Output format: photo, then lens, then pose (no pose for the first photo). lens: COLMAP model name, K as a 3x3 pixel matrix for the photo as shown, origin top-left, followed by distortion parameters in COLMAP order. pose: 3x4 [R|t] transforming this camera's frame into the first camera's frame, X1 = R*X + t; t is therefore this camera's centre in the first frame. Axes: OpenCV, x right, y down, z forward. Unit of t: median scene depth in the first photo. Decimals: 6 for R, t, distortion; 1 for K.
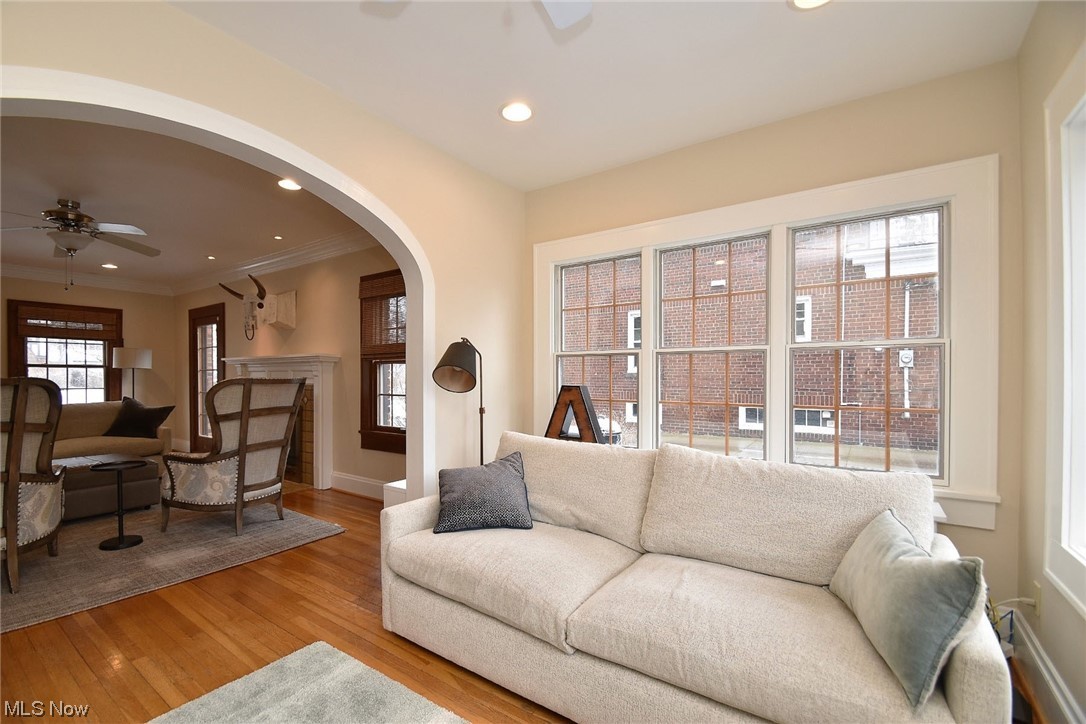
lens RADIAL K [[477.6, 0, 525.8], [0, 477.6, 380.2], [0, 0, 1]] dist [0.020530, -0.019364]
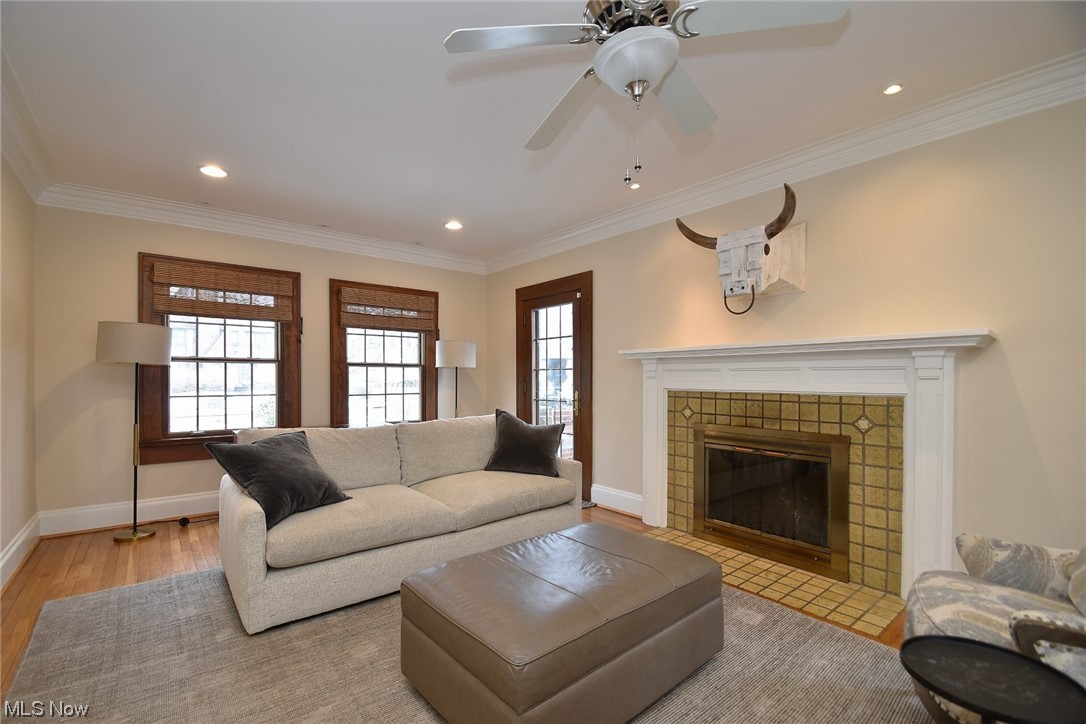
lens RADIAL K [[477.6, 0, 525.8], [0, 477.6, 380.2], [0, 0, 1]] dist [0.020530, -0.019364]
pose [[0.961816, -0.000086, -0.273696, -0.551587], [0.000326, 1.000000, 0.000834, -0.005984], [0.273696, -0.000891, 0.961816, 0.330706]]
